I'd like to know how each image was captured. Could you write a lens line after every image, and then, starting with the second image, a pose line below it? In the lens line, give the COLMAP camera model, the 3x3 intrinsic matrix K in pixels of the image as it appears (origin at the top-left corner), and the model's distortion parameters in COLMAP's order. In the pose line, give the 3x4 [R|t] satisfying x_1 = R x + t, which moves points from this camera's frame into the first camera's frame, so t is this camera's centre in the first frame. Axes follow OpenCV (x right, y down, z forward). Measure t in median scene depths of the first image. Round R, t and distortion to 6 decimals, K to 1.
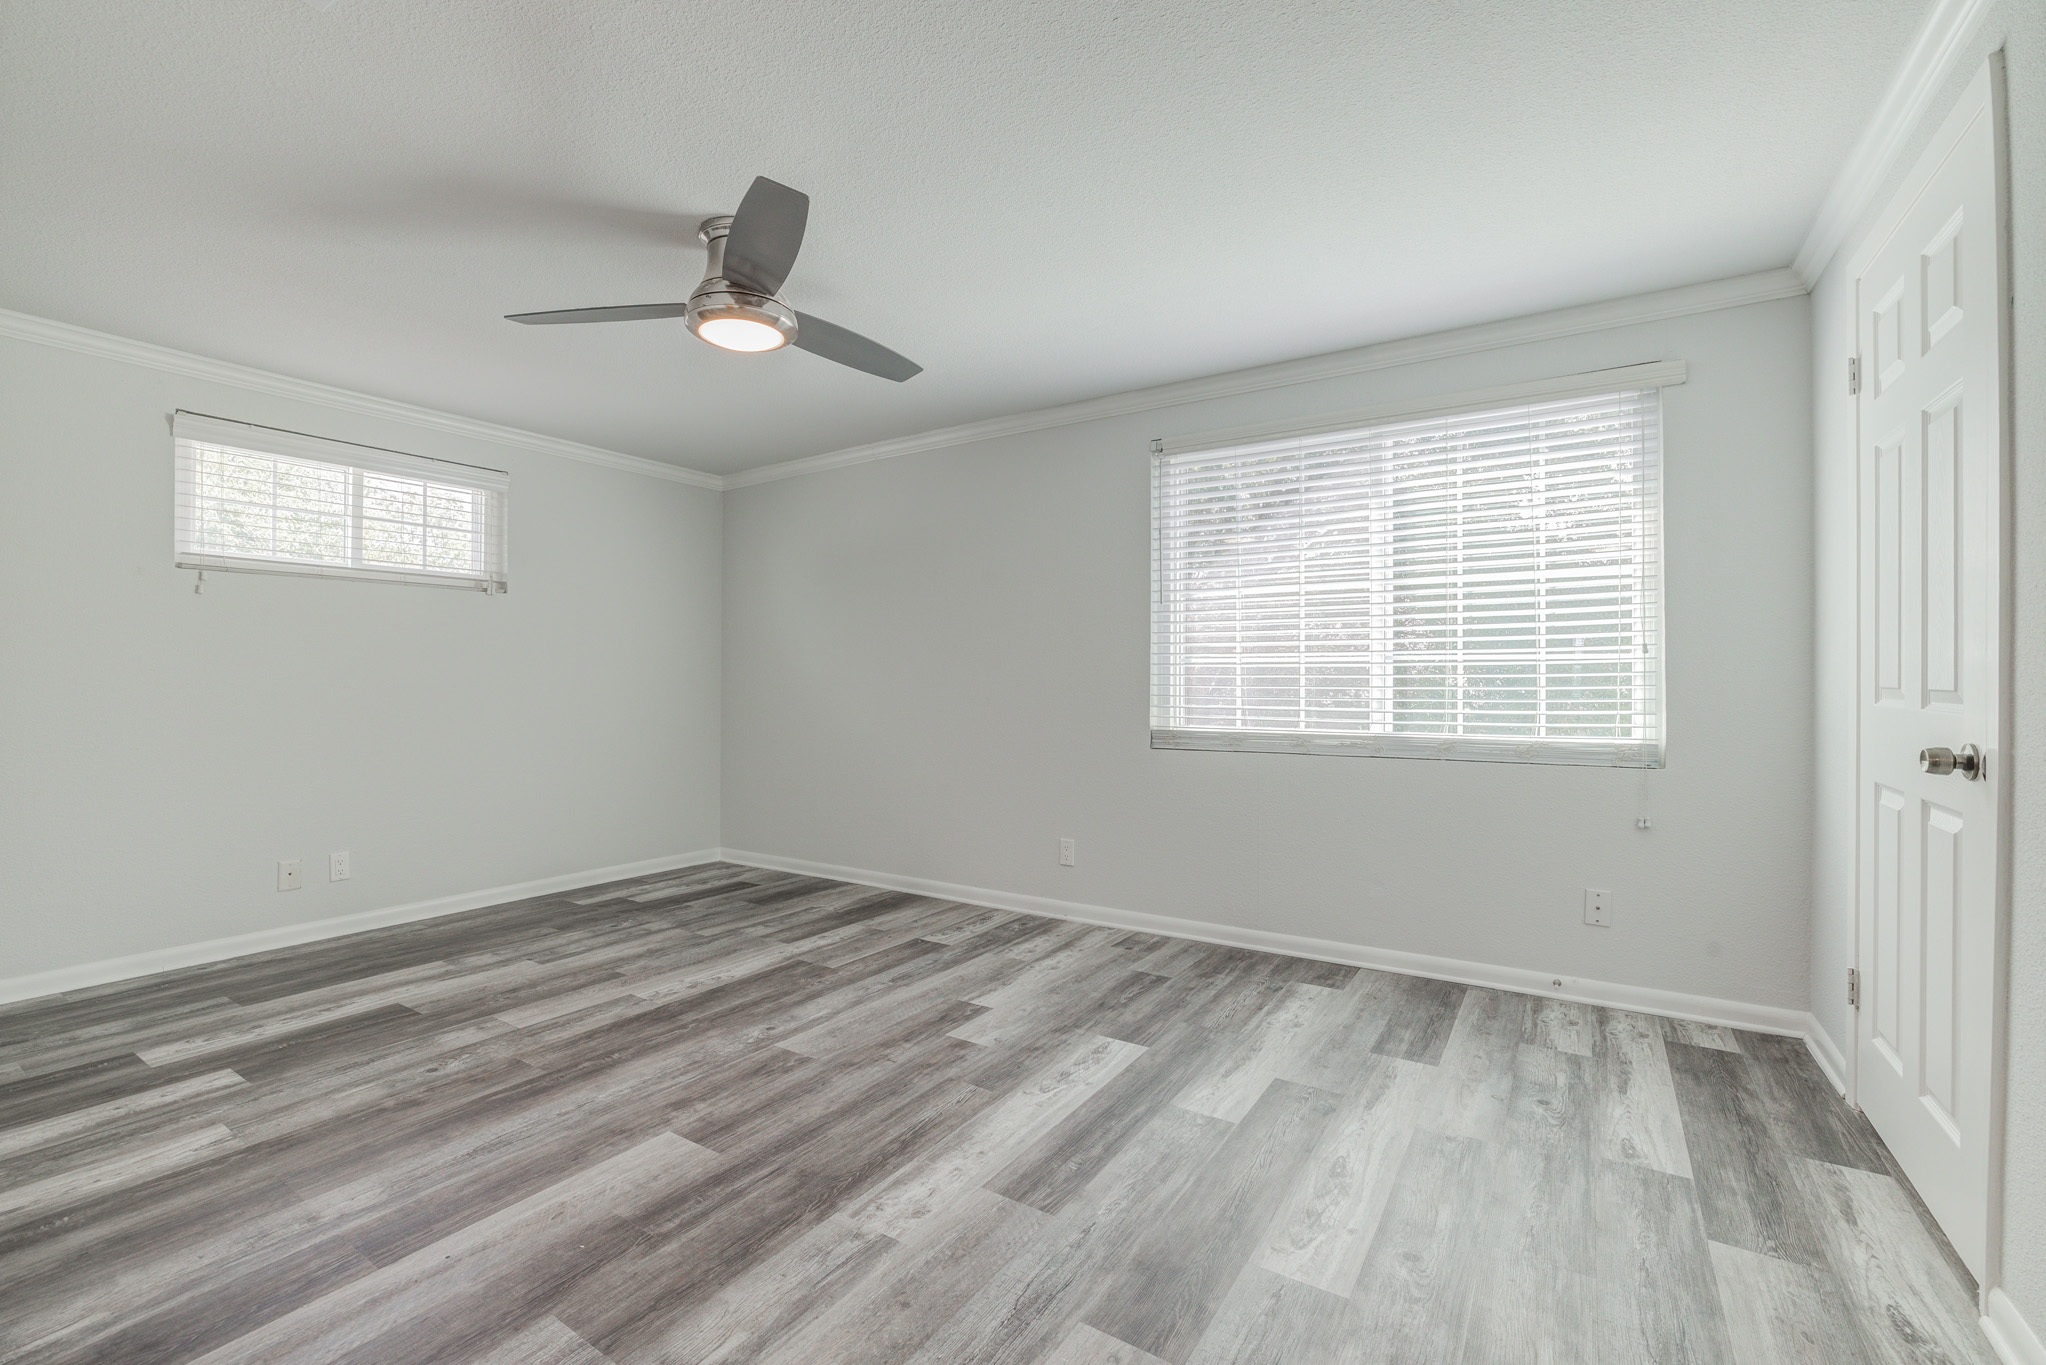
lens RADIAL K [[936.4, 0, 1050.8], [0, 936.4, 678.6], [0, 0, 1]] dist [-0.014243, 0.004762]
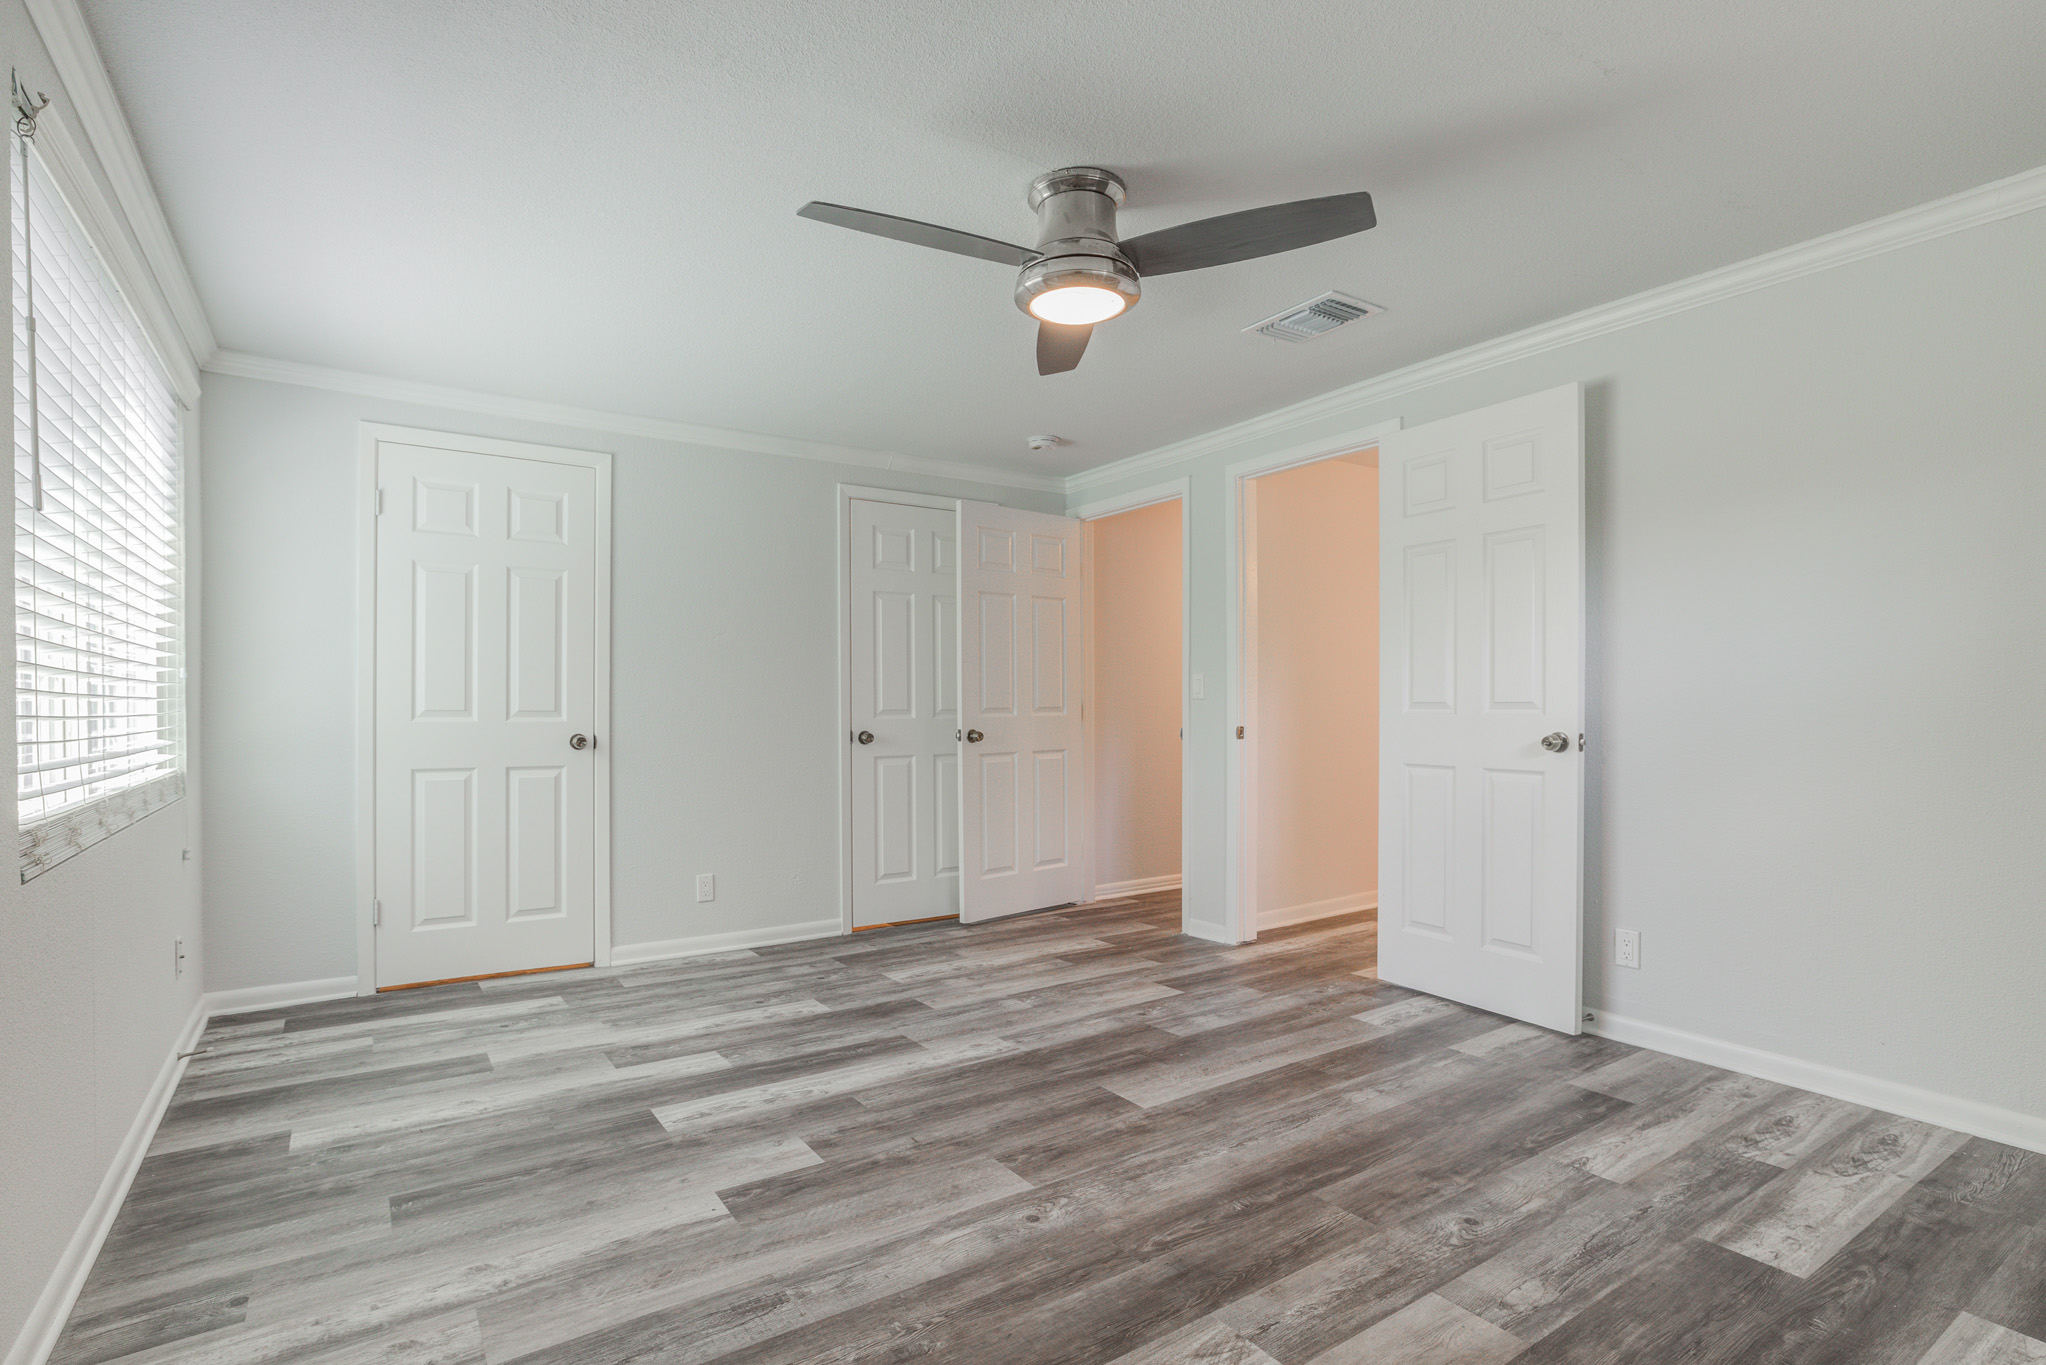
lens RADIAL K [[994.7, 0, 1021.0], [0, 994.7, 693.0], [0, 0, 1]] dist [-0.025269, 0.011447]
pose [[-0.918511, 0.008545, 0.395303, -0.610536], [0.000306, 0.999781, -0.020902, 0.013402], [-0.395395, -0.019078, -0.918313, 1.761896]]
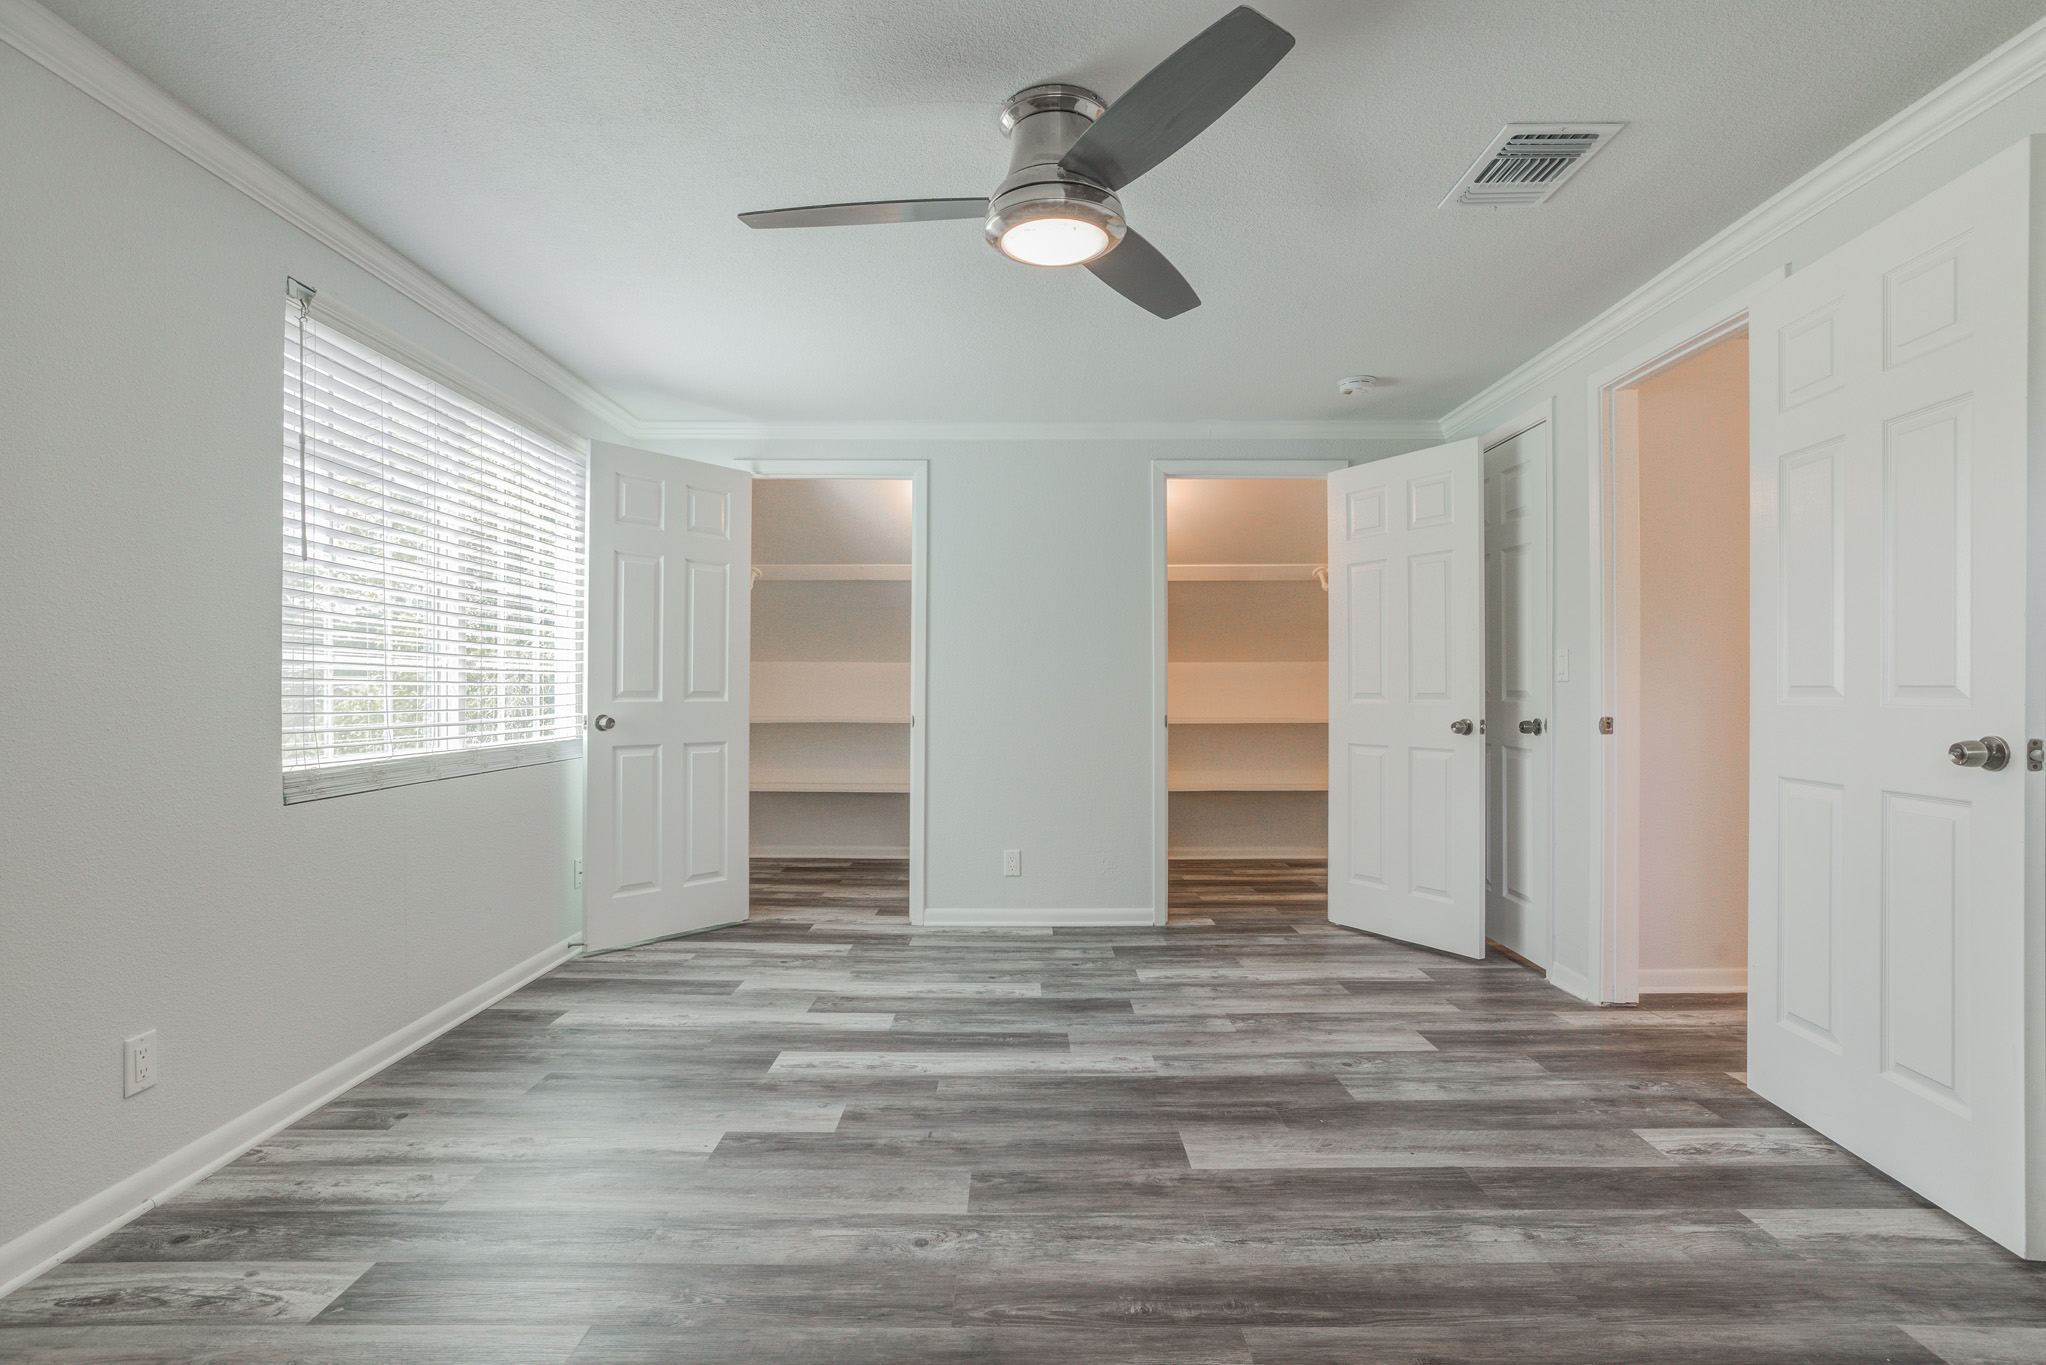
lens RADIAL K [[994.7, 0, 1007.5], [0, 994.7, 679.7], [0, 0, 1]] dist [-0.025269, 0.011447]
pose [[-0.534437, 0.012039, 0.845122, -0.948170], [-0.002815, 0.999868, -0.016023, 0.008723], [-0.845203, -0.010942, -0.534333, 1.387570]]
